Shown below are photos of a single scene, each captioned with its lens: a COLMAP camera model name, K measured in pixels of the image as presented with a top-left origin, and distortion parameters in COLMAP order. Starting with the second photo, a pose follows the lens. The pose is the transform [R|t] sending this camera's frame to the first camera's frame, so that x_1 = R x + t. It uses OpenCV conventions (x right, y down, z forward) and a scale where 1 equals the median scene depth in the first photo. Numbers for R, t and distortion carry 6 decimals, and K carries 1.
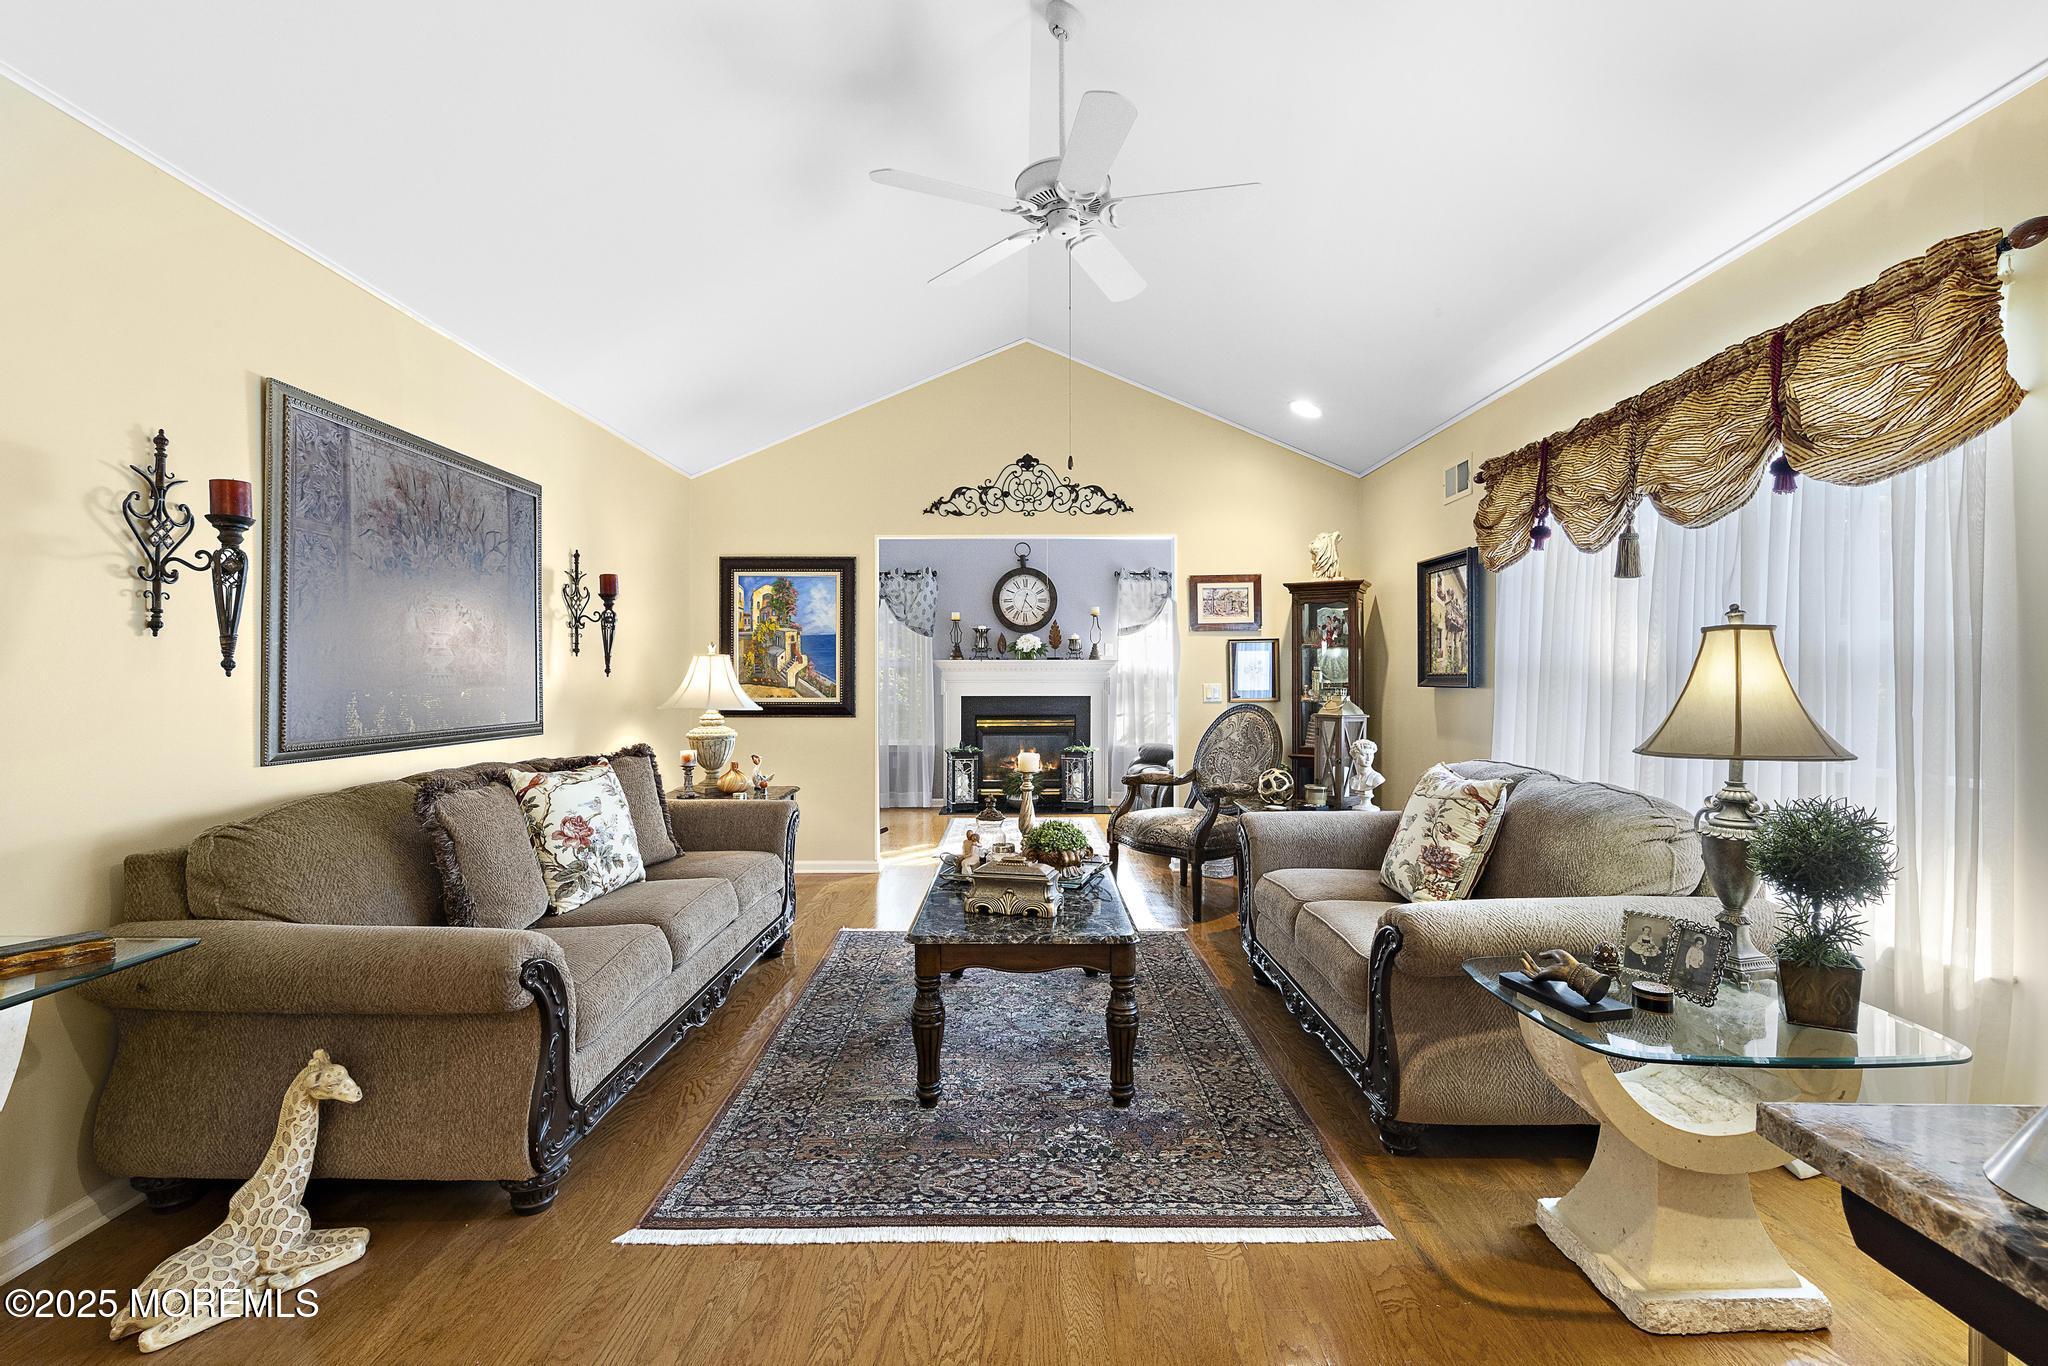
lens RADIAL K [[908.4, 0, 1029.1], [0, 908.4, 683.7], [0, 0, 1]] dist [-0.003633, 0.001203]
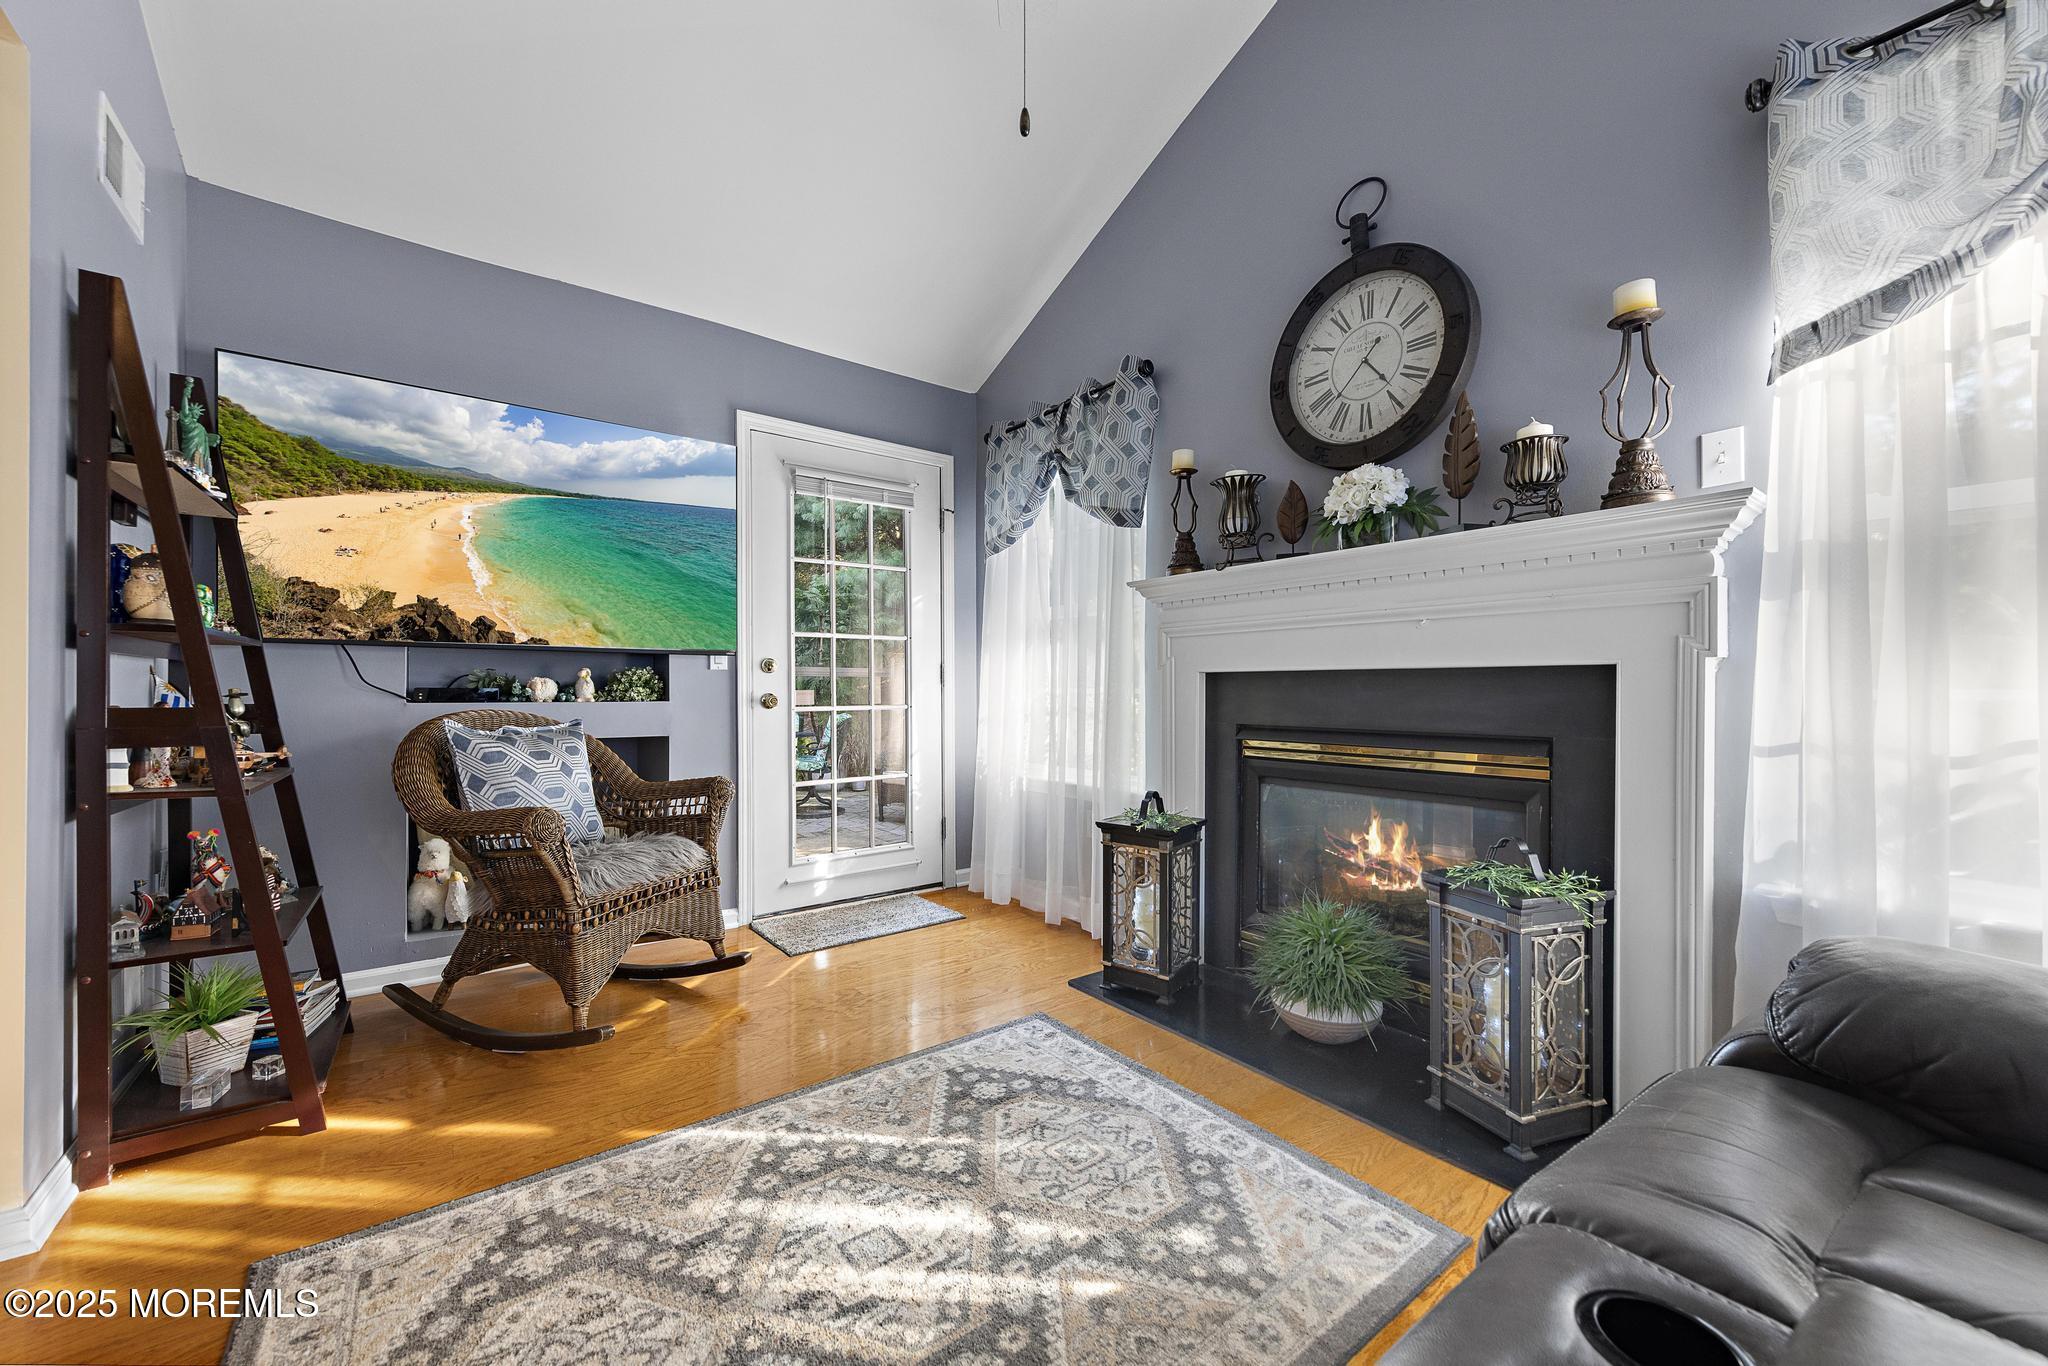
lens RADIAL K [[761.9, 0, 1037.7], [0, 761.9, 684.6], [0, 0, 1]] dist [-0.002941, -0.000072]
pose [[0.620526, 0.003203, -0.784179, 0.137126], [-0.012737, 0.999901, -0.005995, 0.023266], [0.784082, 0.013708, 0.620506, 0.788465]]
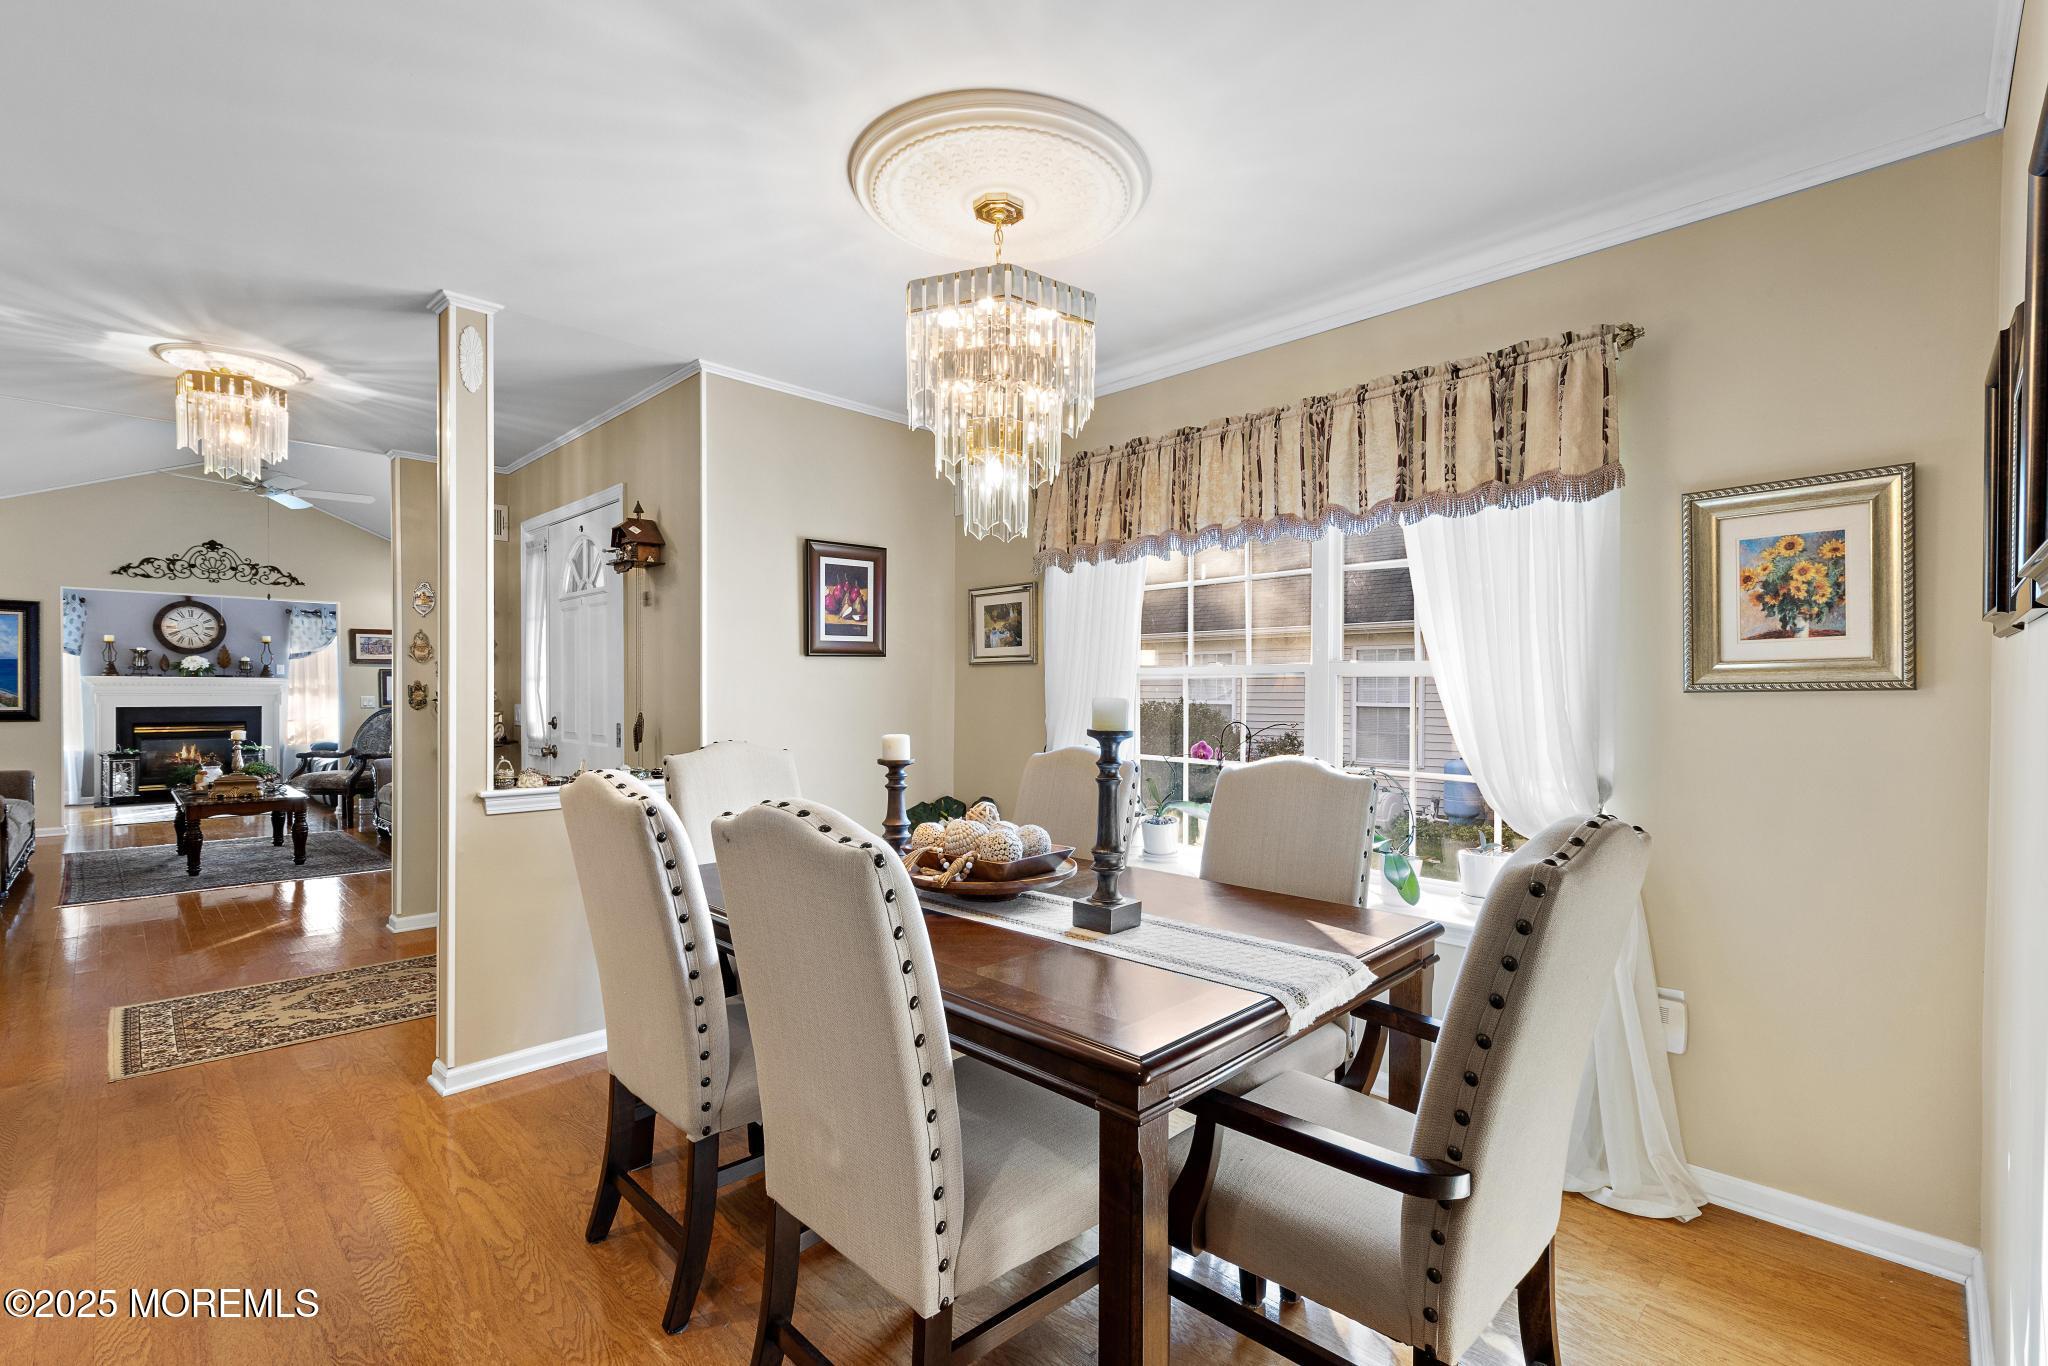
lens RADIAL K [[908.4, 0, 1040.8], [0, 908.4, 698.1], [0, 0, 1]] dist [-0.003633, 0.001203]
pose [[0.698830, -0.000861, 0.715287, -0.080616], [-0.000669, 0.999998, 0.001858, -0.000724], [-0.715288, -0.001777, 0.698828, -0.690953]]
